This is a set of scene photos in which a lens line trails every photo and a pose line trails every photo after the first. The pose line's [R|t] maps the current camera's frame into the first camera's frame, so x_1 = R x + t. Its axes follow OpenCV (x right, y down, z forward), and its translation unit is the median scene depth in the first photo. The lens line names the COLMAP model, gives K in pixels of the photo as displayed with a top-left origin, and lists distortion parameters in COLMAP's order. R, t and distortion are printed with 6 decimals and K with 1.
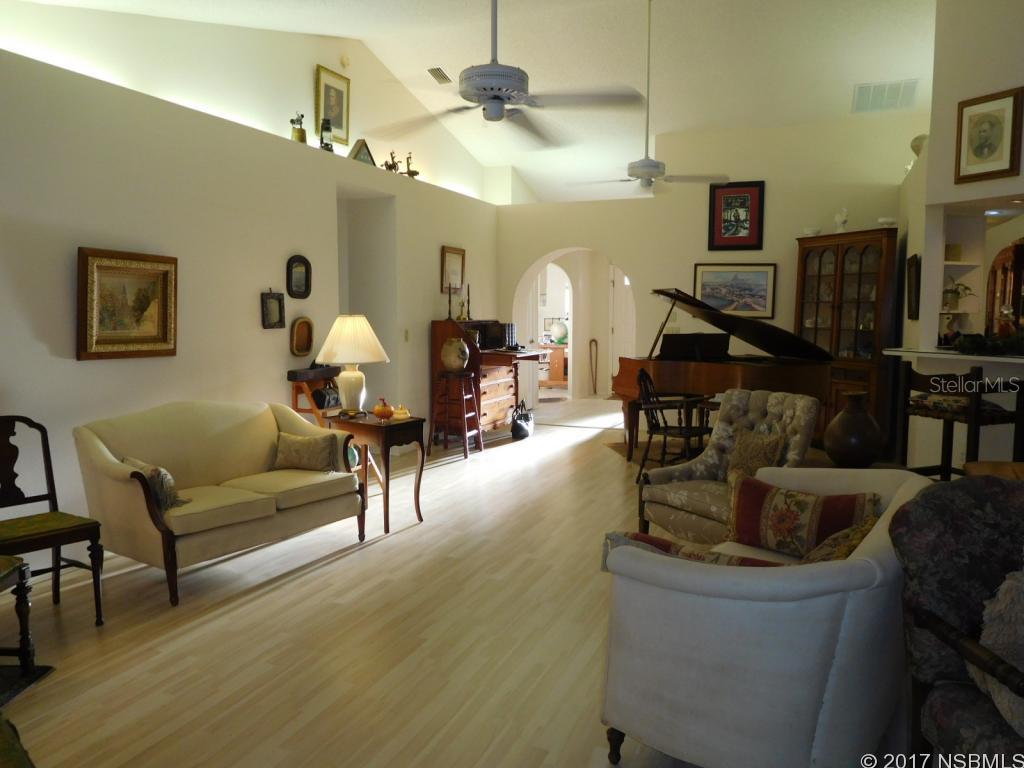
lens RADIAL K [[768.7, 0, 512.0], [0, 768.7, 384.0], [0, 0, 1]] dist [-0.006079, -0.003559]
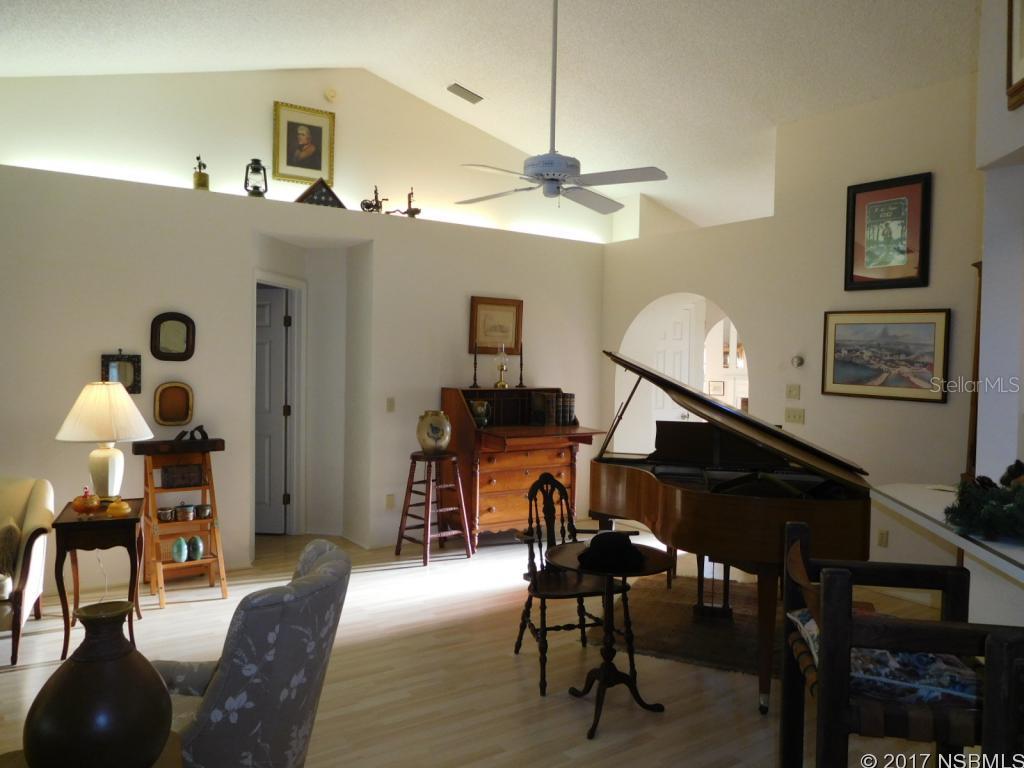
lens RADIAL K [[768.7, 0, 512.0], [0, 768.7, 384.0], [0, 0, 1]] dist [-0.006079, -0.003559]
pose [[0.839697, 0.030130, -0.542219, 0.455401], [-0.068401, 0.996376, -0.050562, -0.056576], [0.538730, 0.079545, 0.838715, 0.400136]]
